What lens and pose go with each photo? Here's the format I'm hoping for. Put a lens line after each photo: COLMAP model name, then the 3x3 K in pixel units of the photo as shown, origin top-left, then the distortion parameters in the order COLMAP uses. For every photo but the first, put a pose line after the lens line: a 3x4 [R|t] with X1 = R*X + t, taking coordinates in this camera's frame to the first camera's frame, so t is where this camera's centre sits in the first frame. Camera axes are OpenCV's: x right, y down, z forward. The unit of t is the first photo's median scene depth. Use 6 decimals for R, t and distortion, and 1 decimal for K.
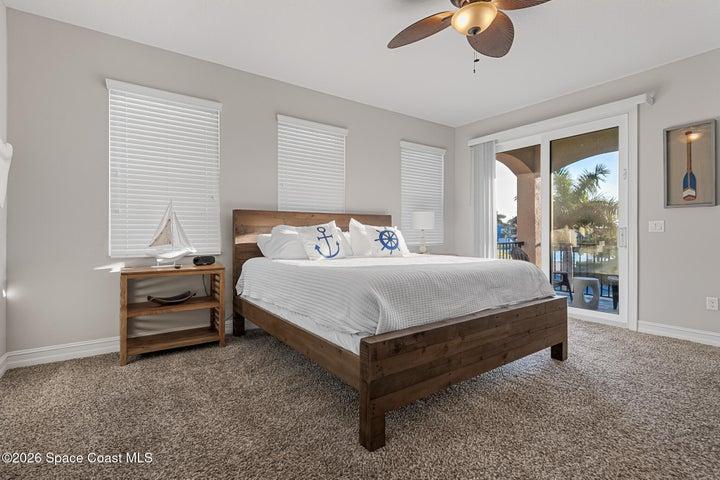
lens RADIAL K [[346.1, 0, 359.1], [0, 346.1, 231.3], [0, 0, 1]] dist [0.002651, 0.000738]
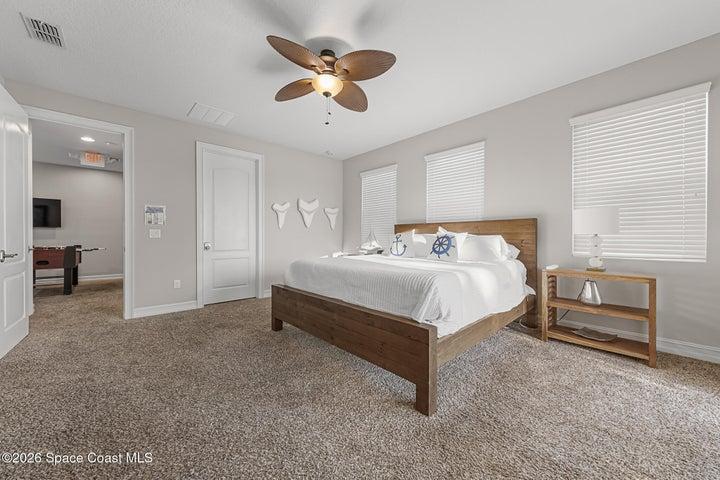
lens RADIAL K [[268.3, 0, 360.4], [0, 268.3, 240.7], [0, 0, 1]] dist [-0.001868, -0.000042]
pose [[0.112069, 0.009328, -0.993657, 0.662090], [0.001086, 0.999954, 0.009510, 0.001546], [0.993700, -0.002145, 0.112054, 0.475827]]
